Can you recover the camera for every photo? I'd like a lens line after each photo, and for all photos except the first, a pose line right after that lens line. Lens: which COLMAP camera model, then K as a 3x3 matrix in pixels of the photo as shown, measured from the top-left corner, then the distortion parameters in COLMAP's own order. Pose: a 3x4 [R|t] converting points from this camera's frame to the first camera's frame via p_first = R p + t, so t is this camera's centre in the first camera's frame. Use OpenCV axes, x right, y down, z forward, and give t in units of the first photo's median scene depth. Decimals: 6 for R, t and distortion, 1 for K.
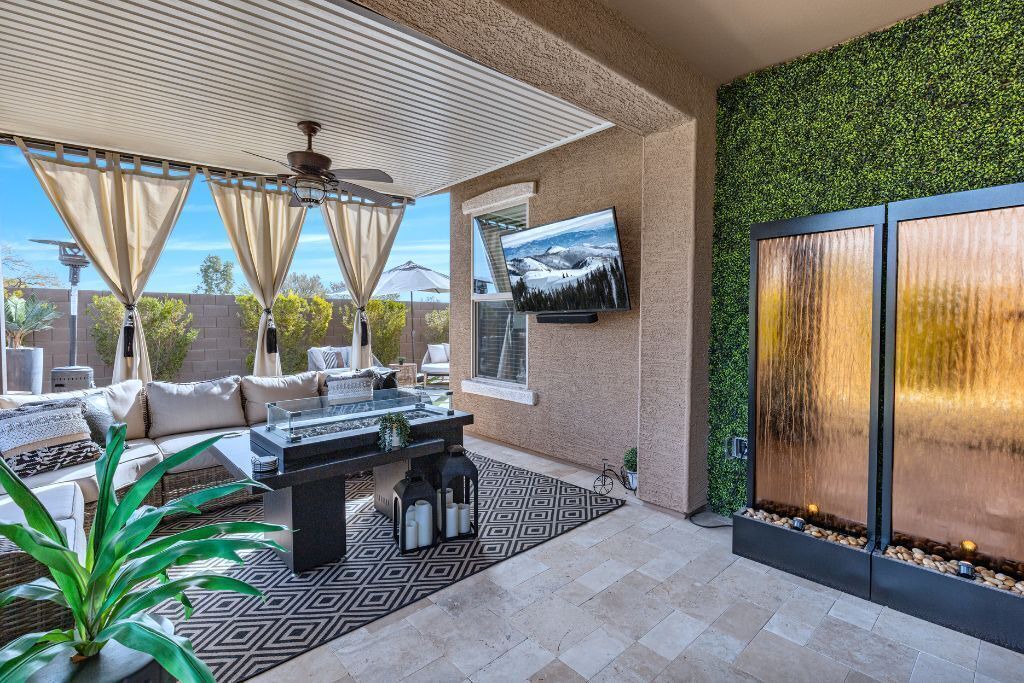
lens RADIAL K [[515.7, 0, 512.0], [0, 515.7, 341.5], [0, 0, 1]] dist [0.189493, 0.000289]
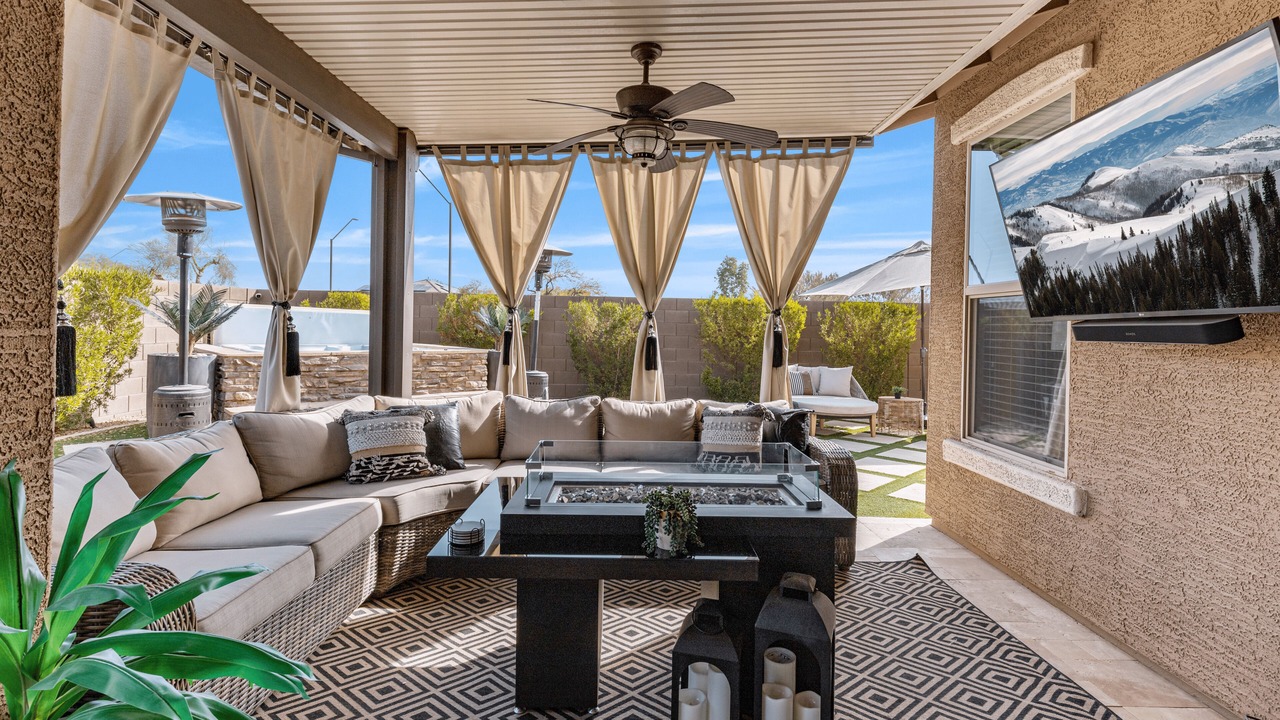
lens RADIAL K [[653.4, 0, 640.2], [0, 653.4, 334.6], [0, 0, 1]] dist [0.063878, -0.000135]
pose [[0.761301, 0.027156, -0.647829, 0.157152], [-0.049849, 0.998617, -0.016720, -0.014036], [0.646479, 0.045023, 0.761602, 0.311089]]
